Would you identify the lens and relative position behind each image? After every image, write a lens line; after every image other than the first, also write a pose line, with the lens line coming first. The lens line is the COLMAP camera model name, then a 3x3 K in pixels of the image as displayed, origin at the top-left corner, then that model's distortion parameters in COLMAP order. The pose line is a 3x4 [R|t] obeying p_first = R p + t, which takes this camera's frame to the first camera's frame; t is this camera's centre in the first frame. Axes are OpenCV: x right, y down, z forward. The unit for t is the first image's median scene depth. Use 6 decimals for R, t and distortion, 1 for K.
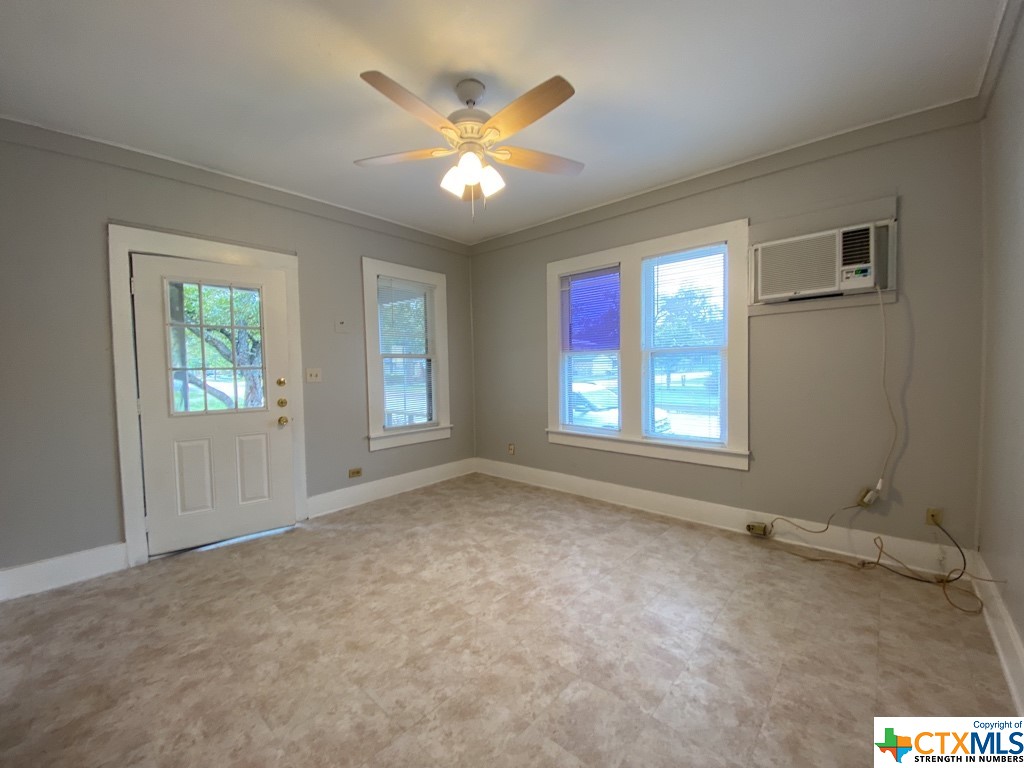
lens RADIAL K [[422.9, 0, 509.2], [0, 422.9, 385.4], [0, 0, 1]] dist [0.044404, -0.030307]
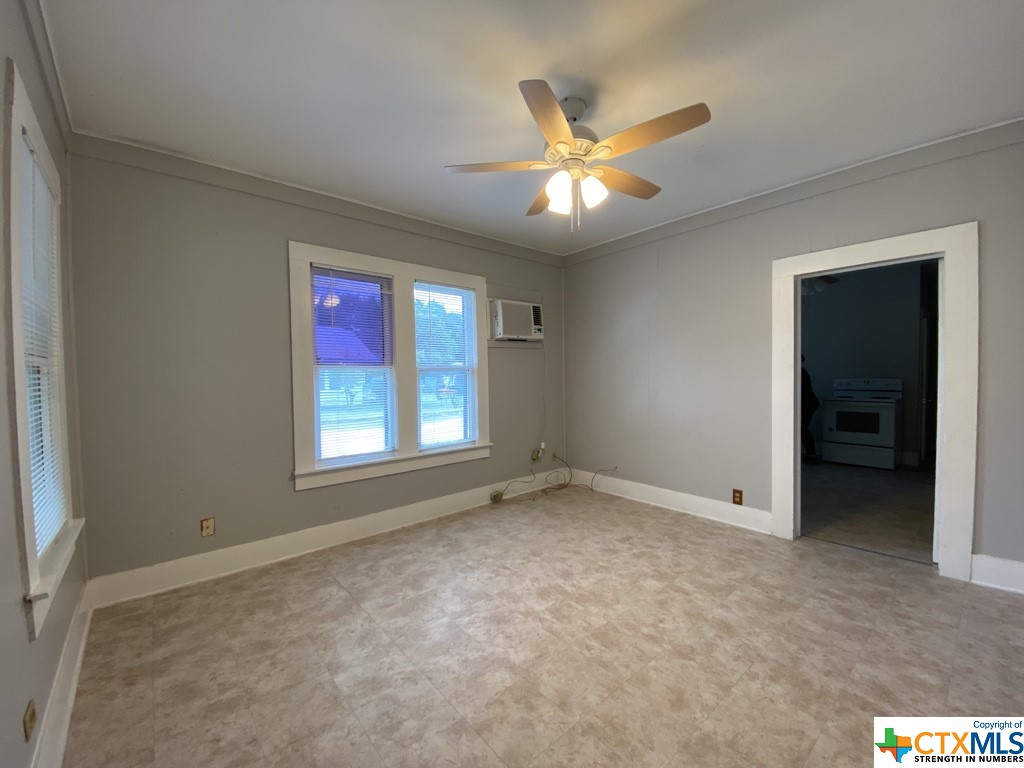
lens RADIAL K [[422.9, 0, 509.2], [0, 422.9, 385.4], [0, 0, 1]] dist [0.044404, -0.030307]
pose [[0.114705, -0.008280, 0.993365, -0.912745], [0.055464, 0.998459, 0.001918, -0.037696], [-0.991850, 0.054876, 0.114988, 0.873313]]
